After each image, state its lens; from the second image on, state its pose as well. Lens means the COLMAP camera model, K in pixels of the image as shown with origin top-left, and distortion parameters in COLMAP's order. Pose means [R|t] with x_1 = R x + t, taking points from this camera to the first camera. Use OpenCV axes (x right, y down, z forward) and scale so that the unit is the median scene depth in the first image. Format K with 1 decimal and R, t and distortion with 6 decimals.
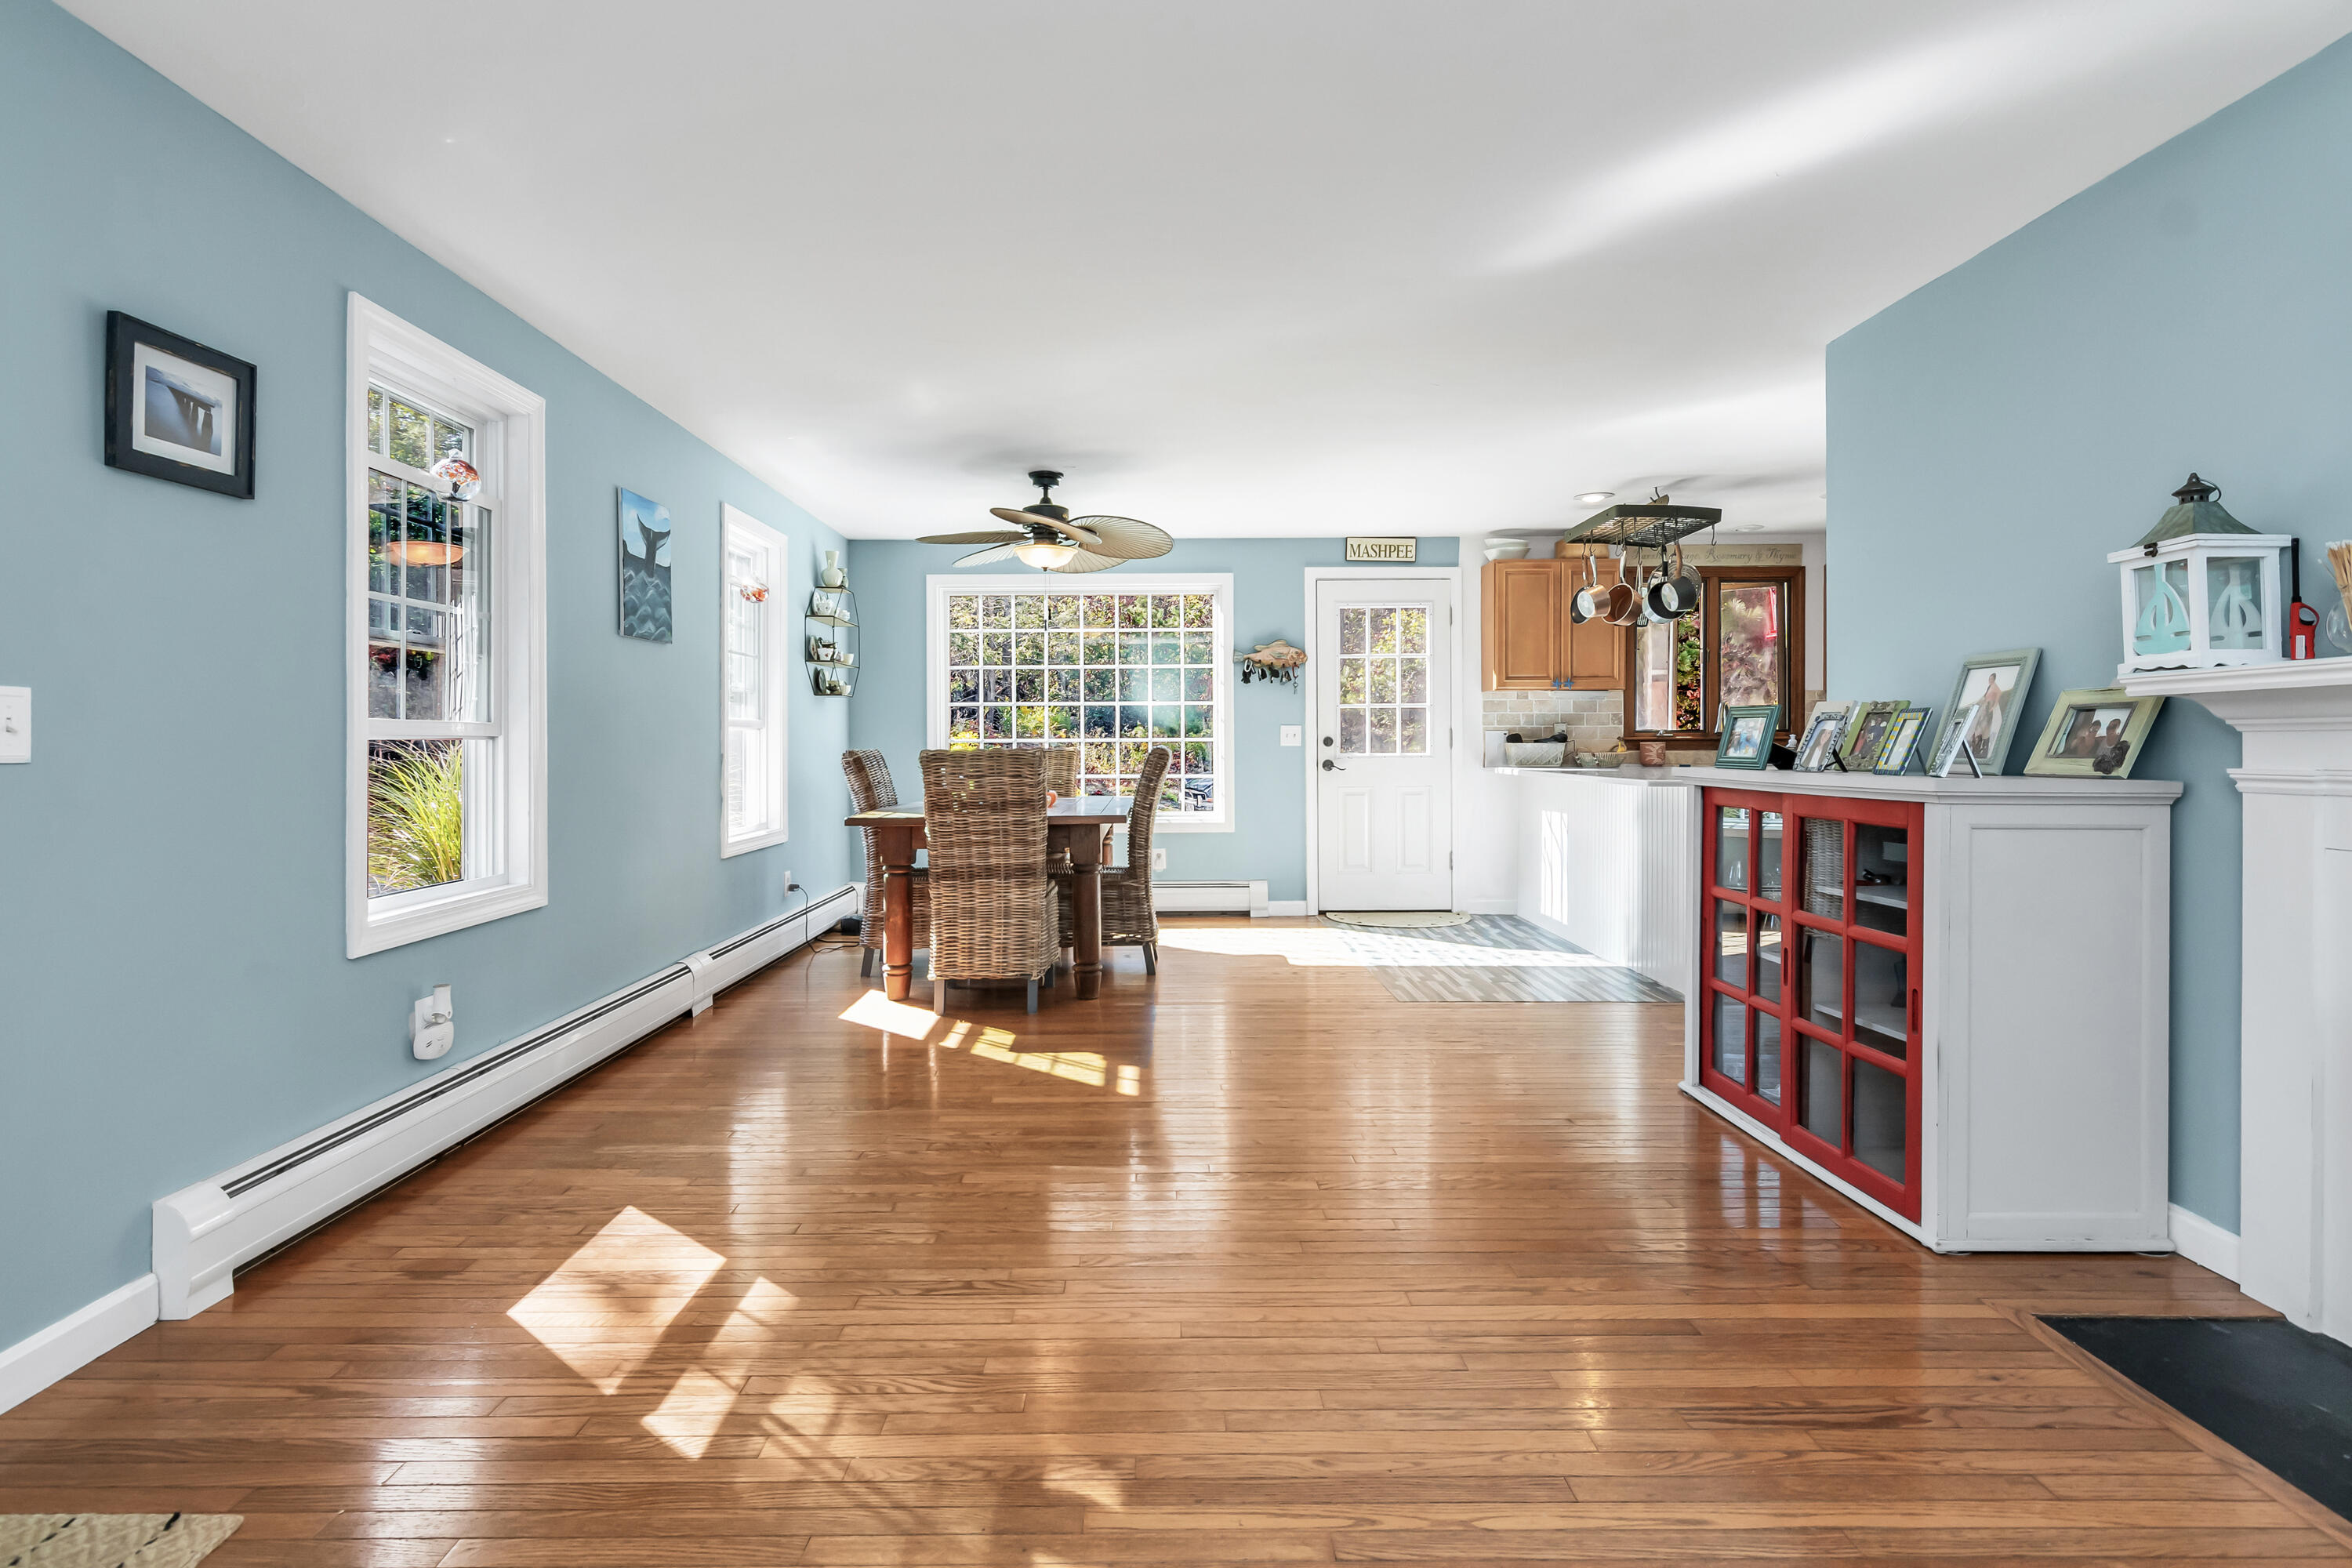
lens RADIAL K [[1192.7, 0, 1141.8], [0, 1192.7, 752.5], [0, 0, 1]] dist [-0.000316, -0.000681]
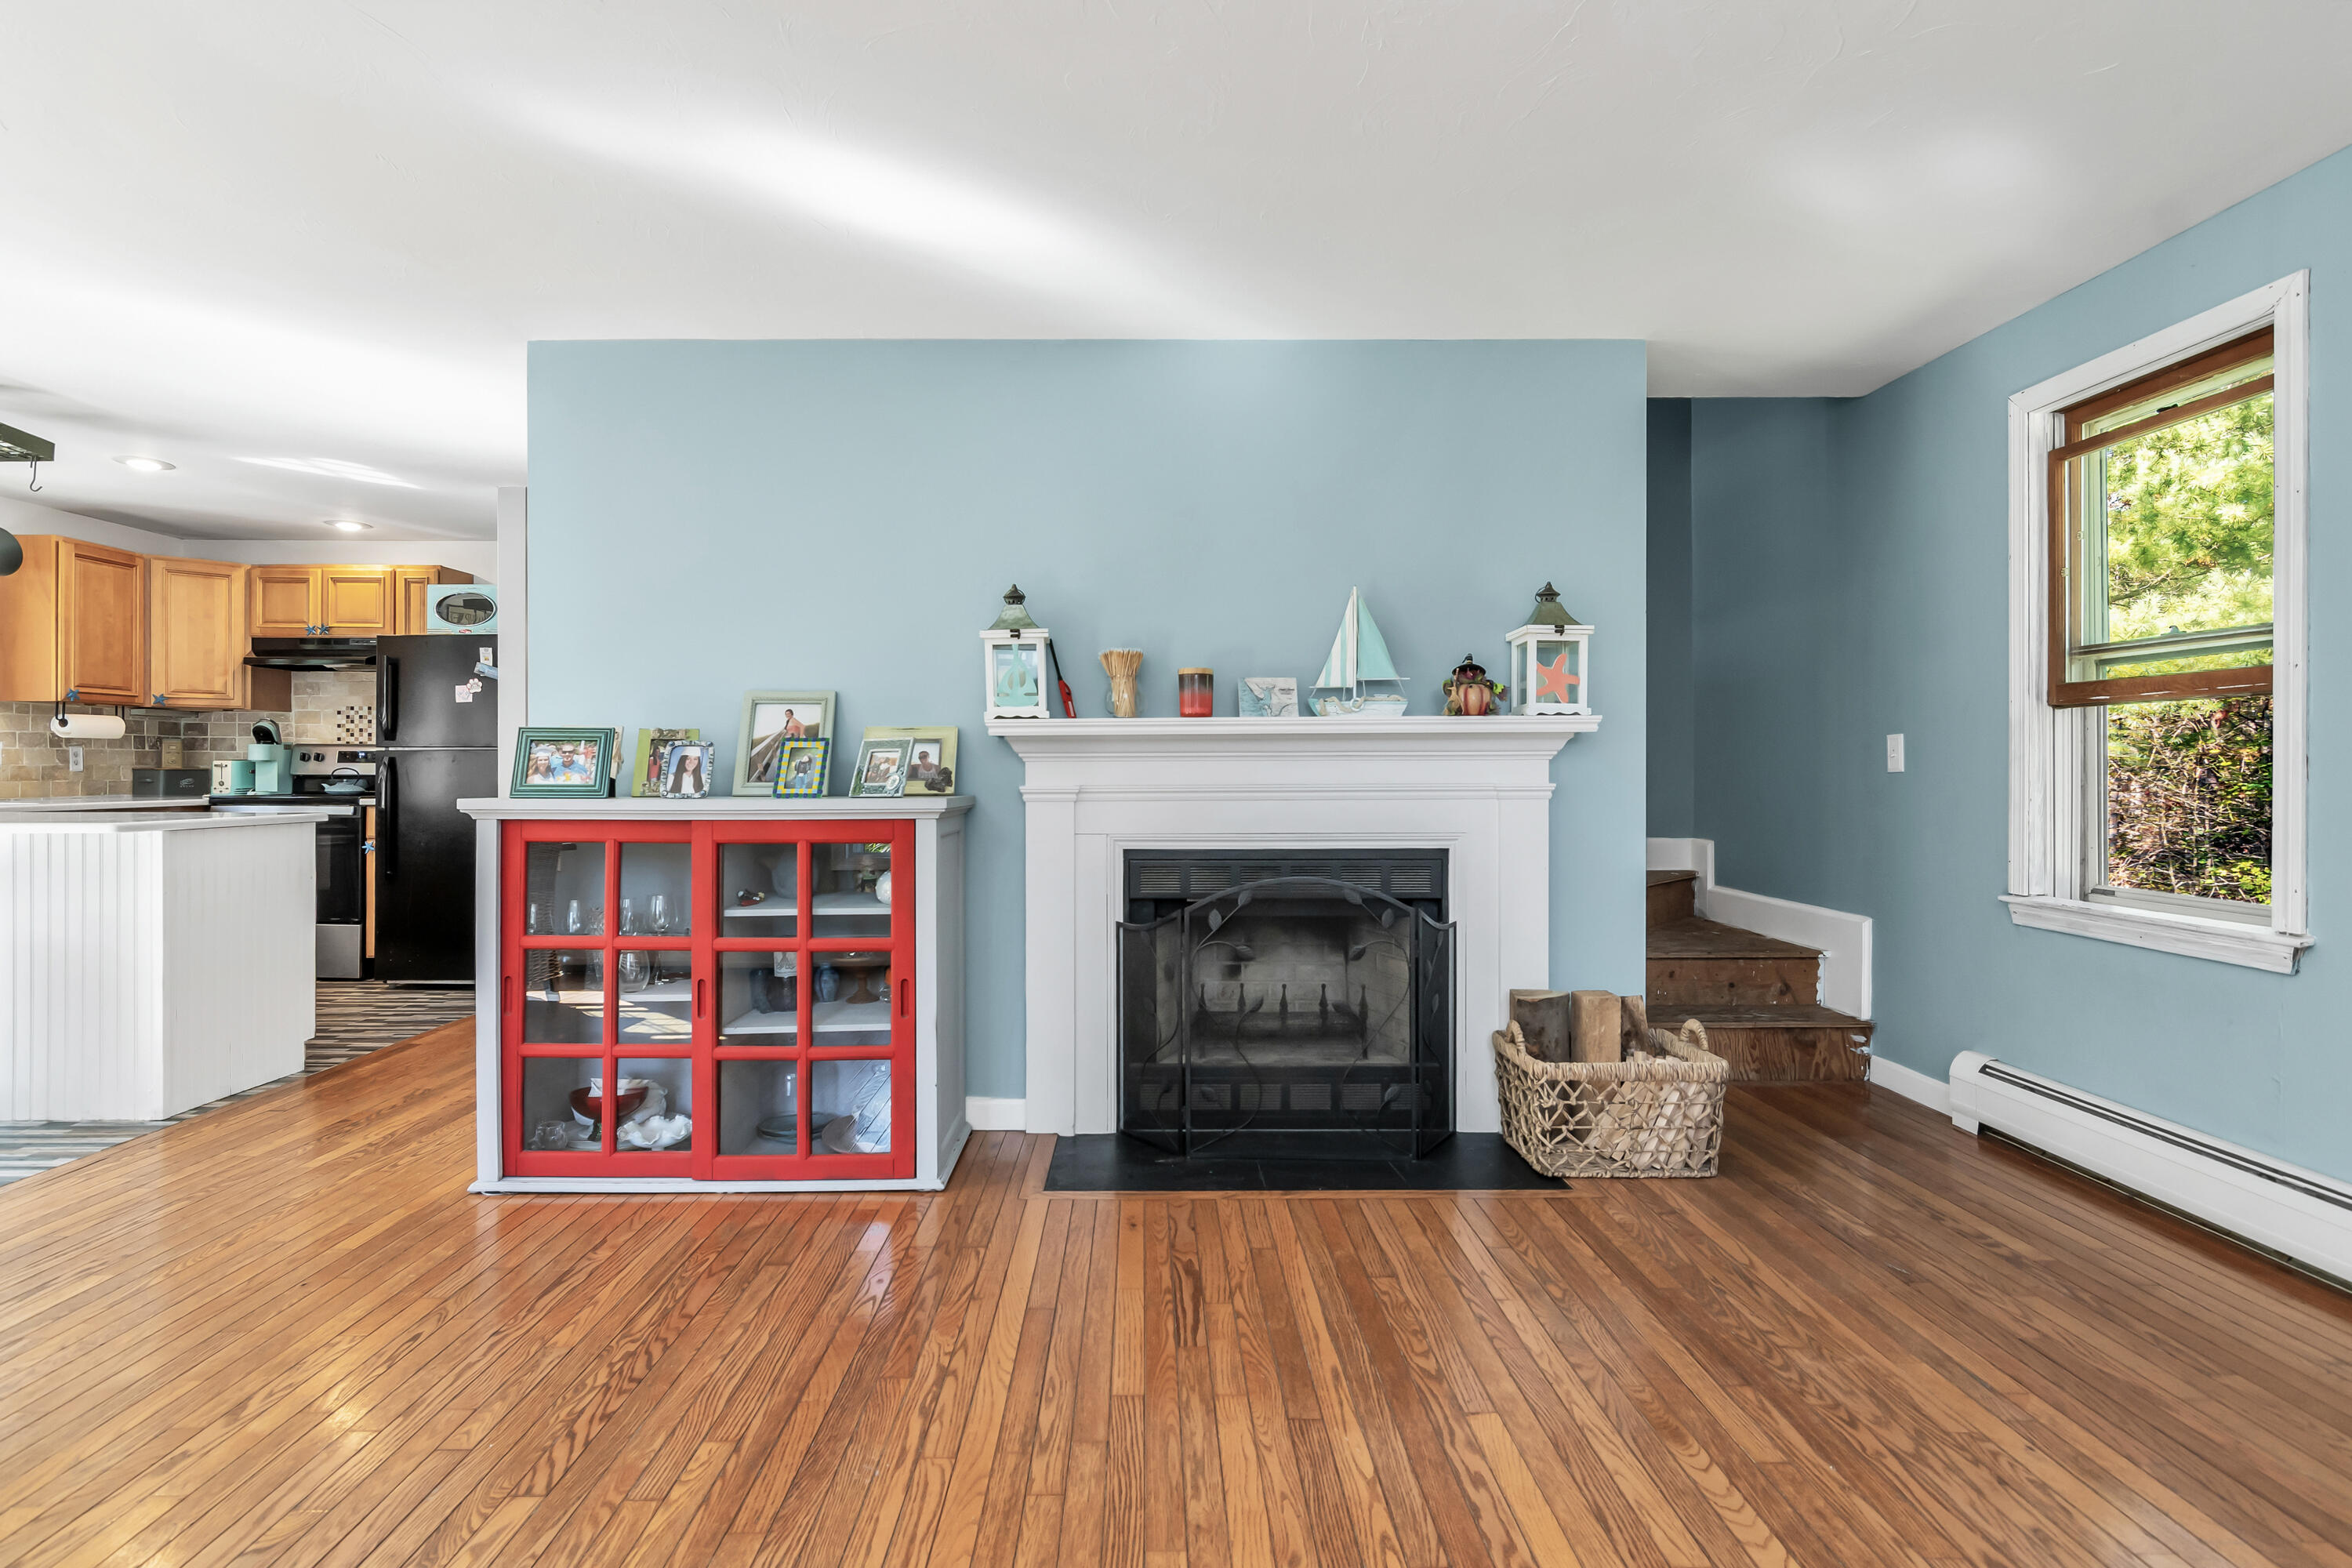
lens RADIAL K [[1172.4, 0, 1168.2], [0, 1172.4, 772.6], [0, 0, 1]] dist [-0.003222, 0.000091]
pose [[-0.012342, -0.001492, 0.999923, -0.364153], [0.008950, 0.999959, 0.001602, -0.002648], [-0.999884, 0.008969, -0.012328, 0.544807]]
